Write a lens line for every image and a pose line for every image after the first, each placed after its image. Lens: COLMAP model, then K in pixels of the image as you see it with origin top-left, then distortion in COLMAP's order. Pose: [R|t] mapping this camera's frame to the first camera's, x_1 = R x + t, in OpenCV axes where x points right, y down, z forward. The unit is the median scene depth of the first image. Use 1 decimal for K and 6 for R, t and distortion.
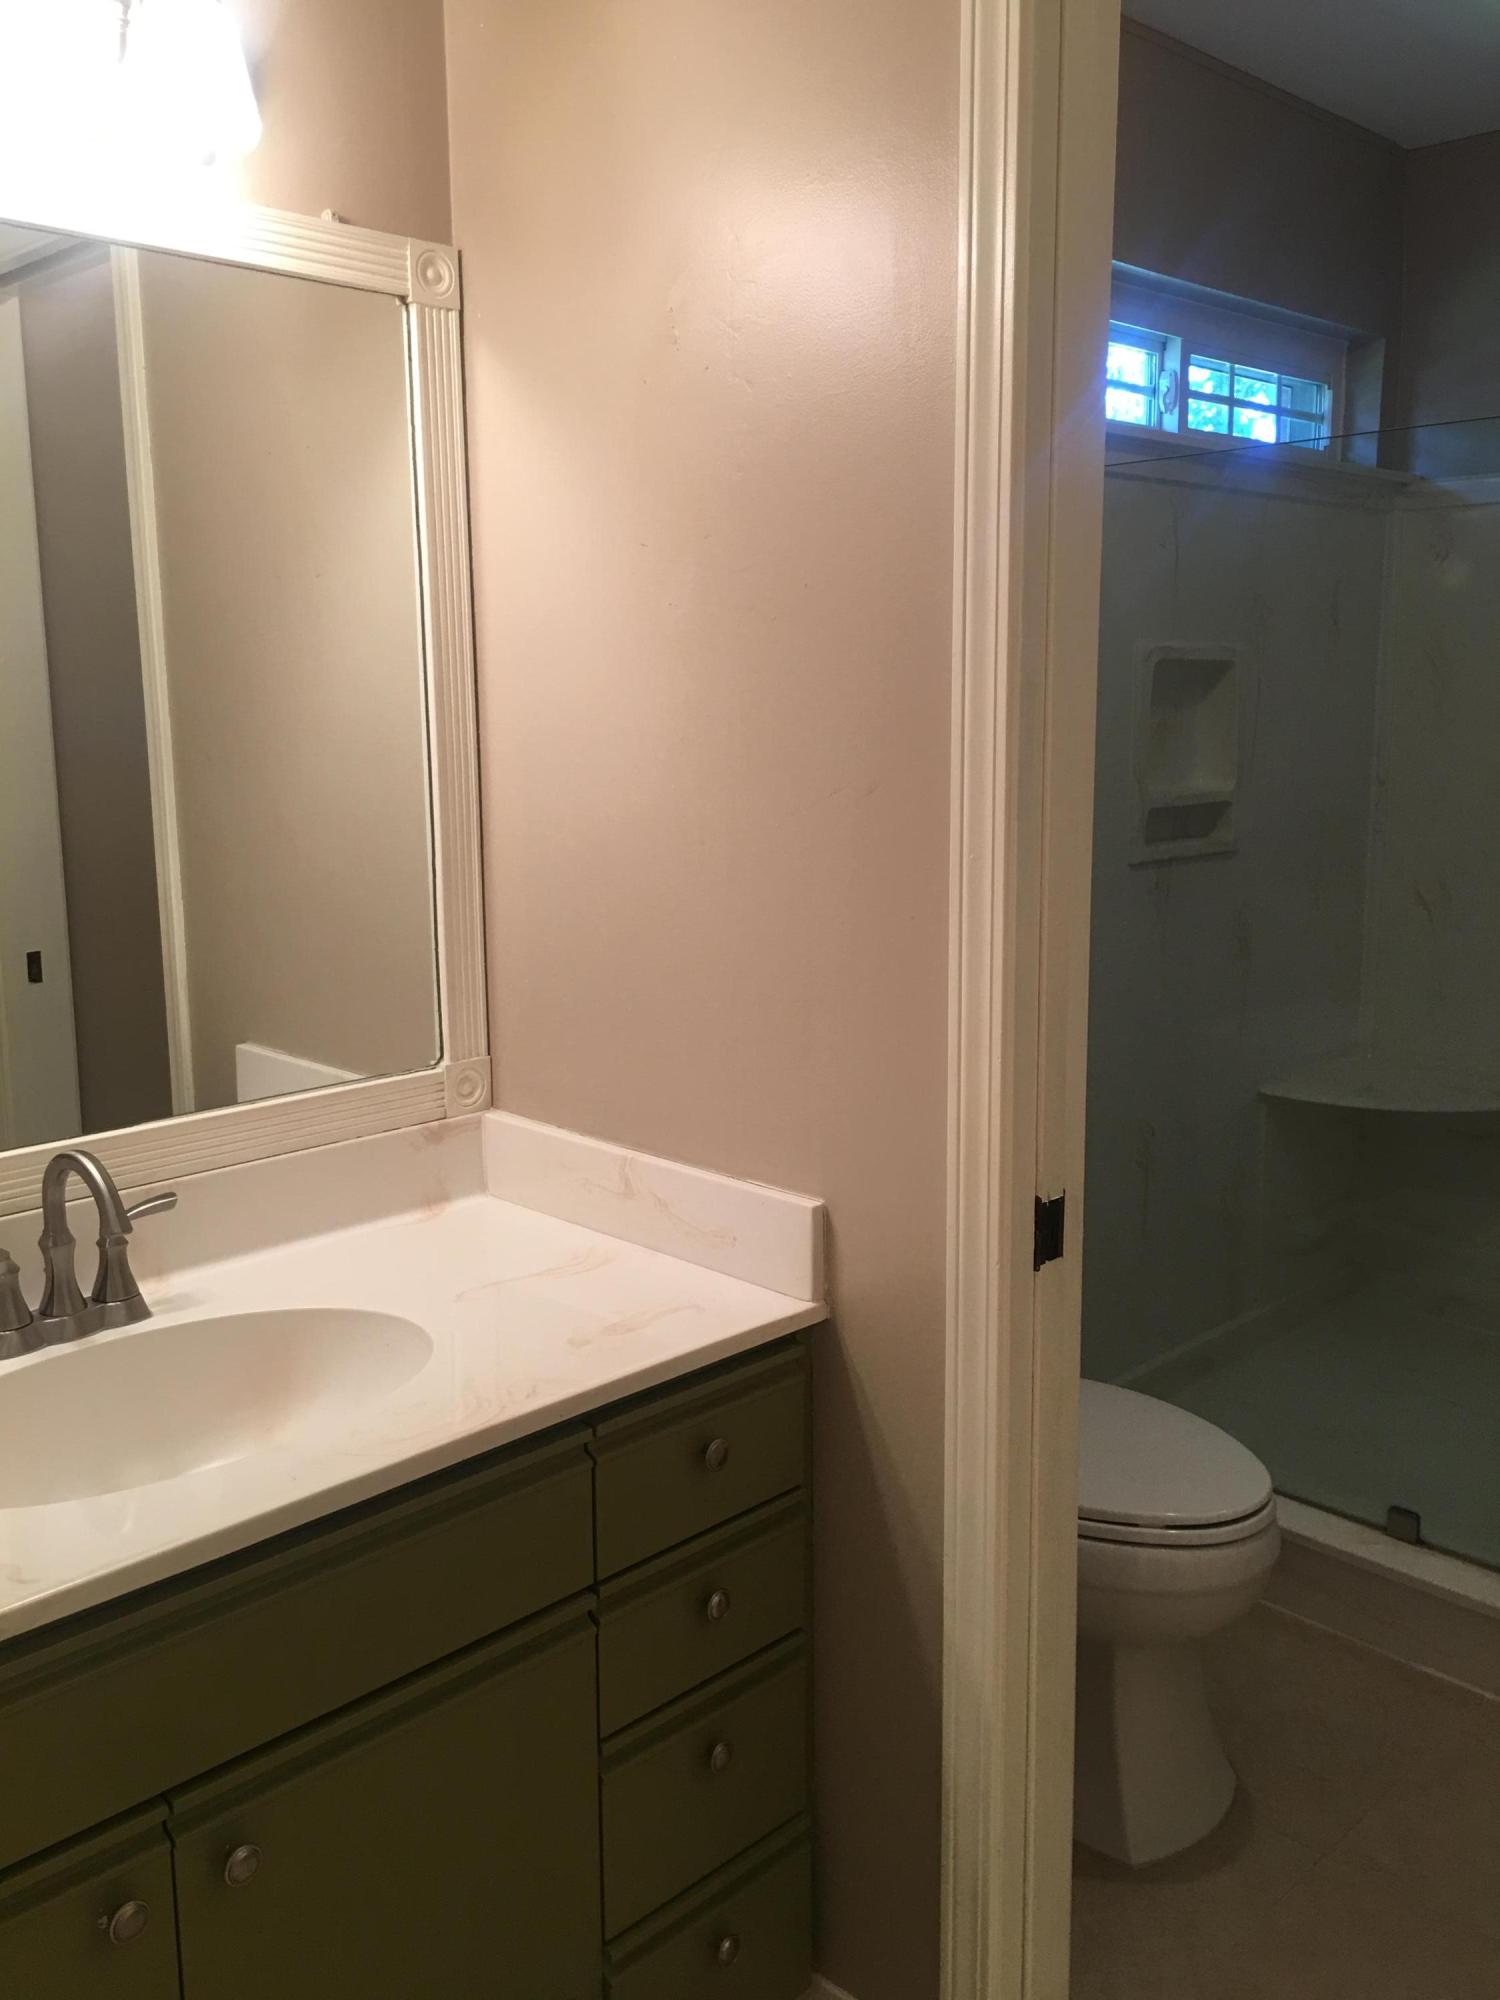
lens RADIAL K [[1711.6, 0, 750.9], [0, 1711.6, 989.8], [0, 0, 1]] dist [0.073201, -0.096259]
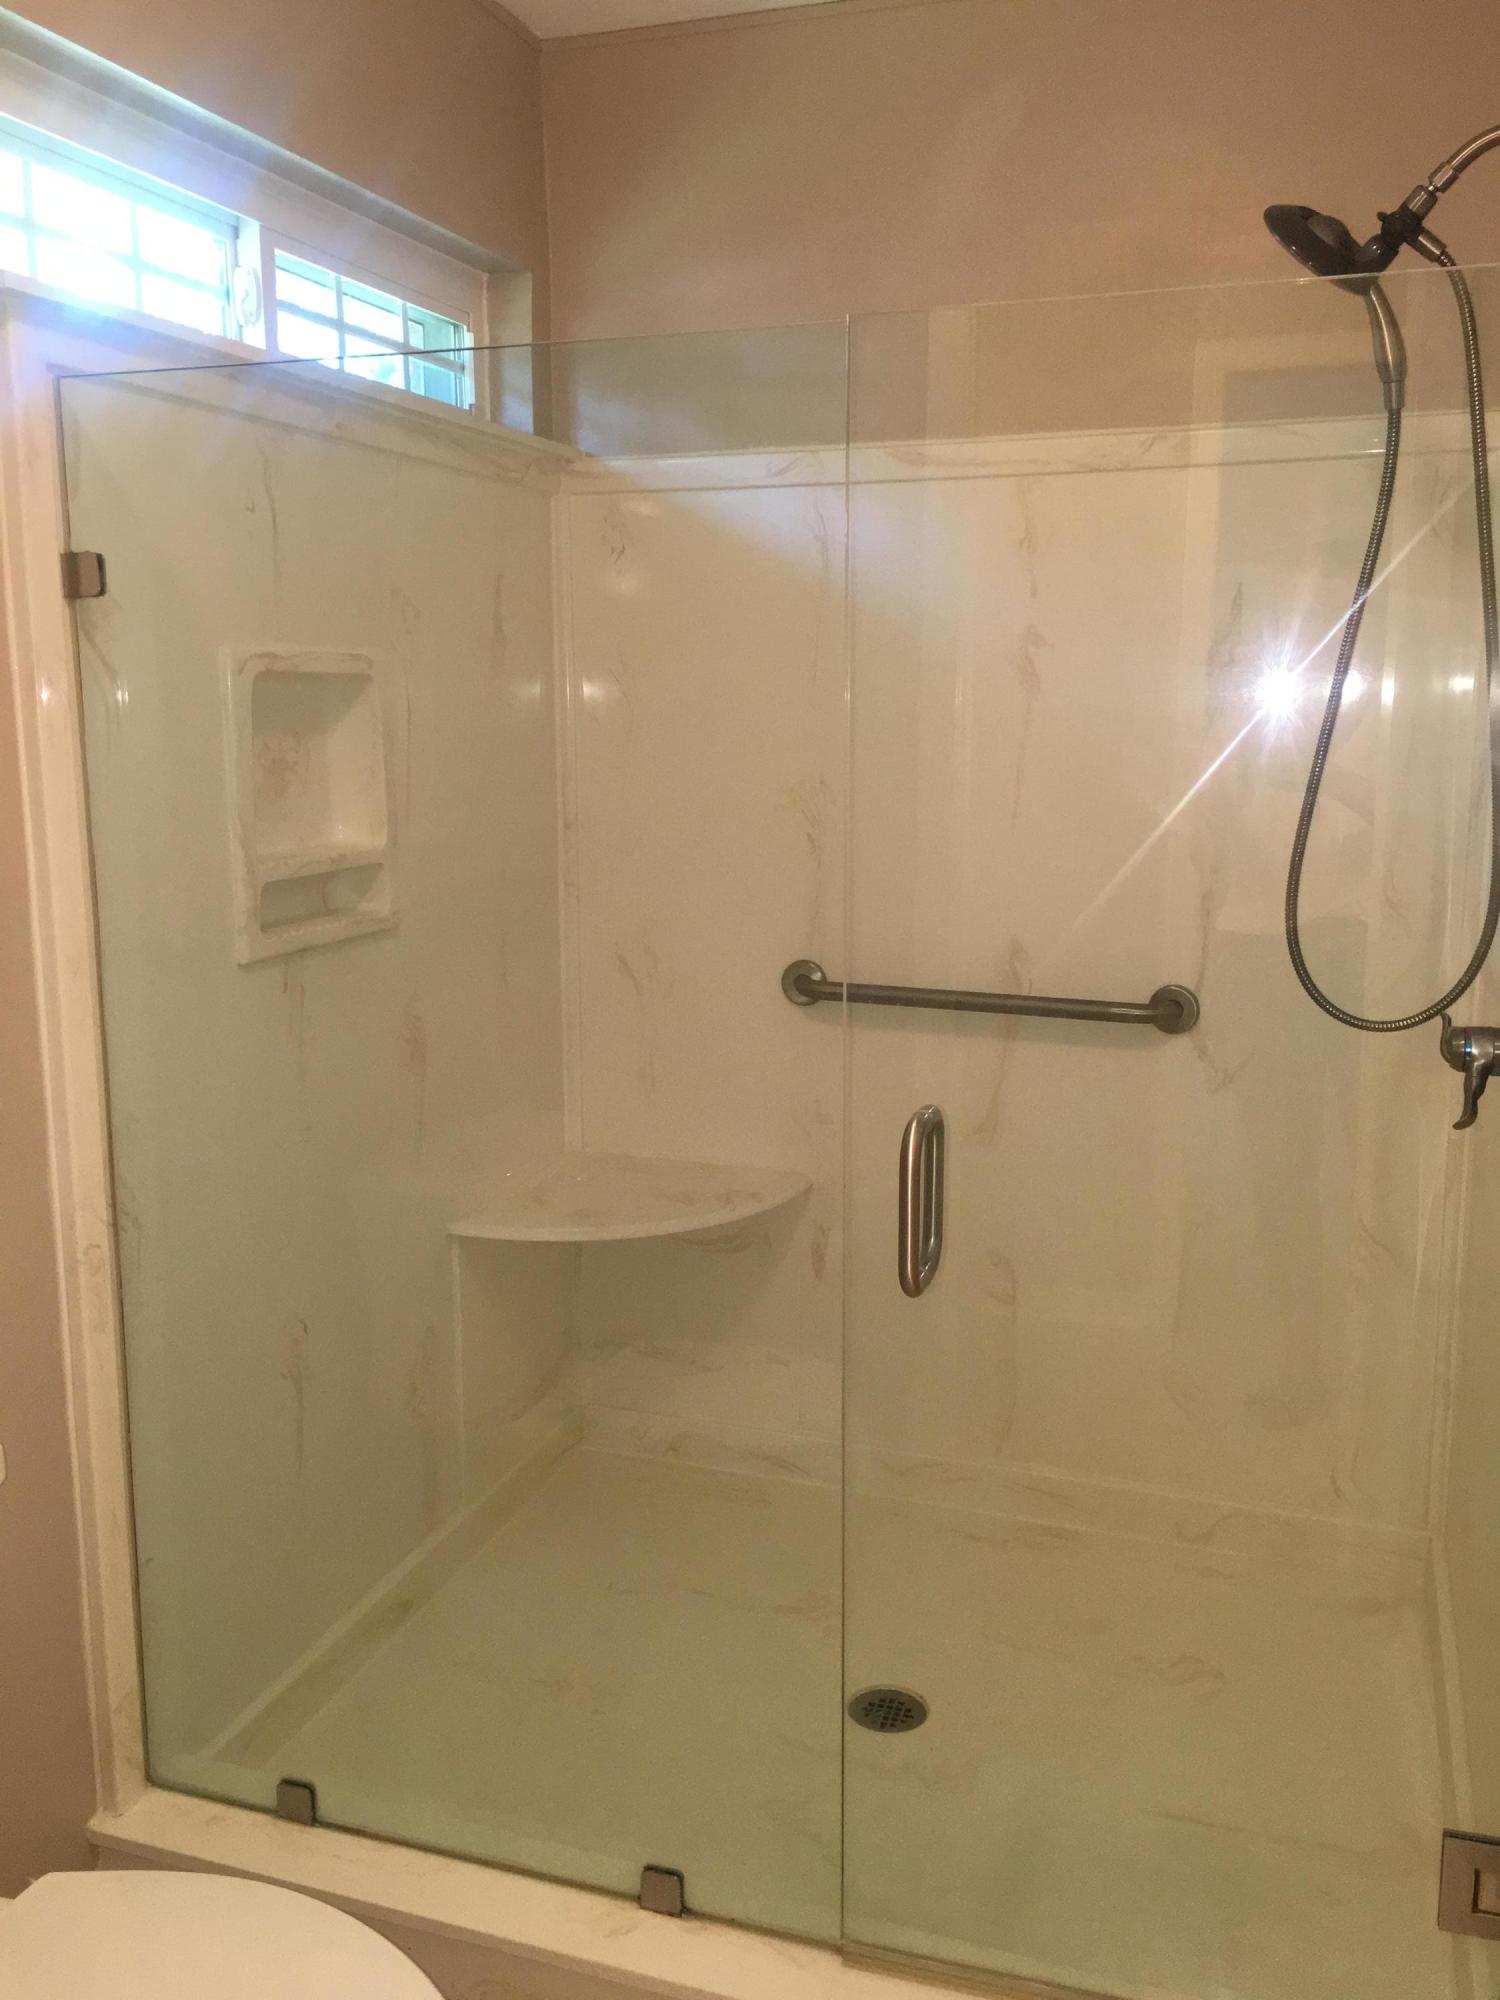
lens RADIAL K [[1711.6, 0, 737.2], [0, 1711.6, 996.8], [0, 0, 1]] dist [0.073201, -0.096259]
pose [[0.903408, -0.065010, 0.423825, 0.098426], [0.066342, 0.997729, 0.011628, -0.050038], [-0.423618, 0.017613, 0.905670, 0.260810]]
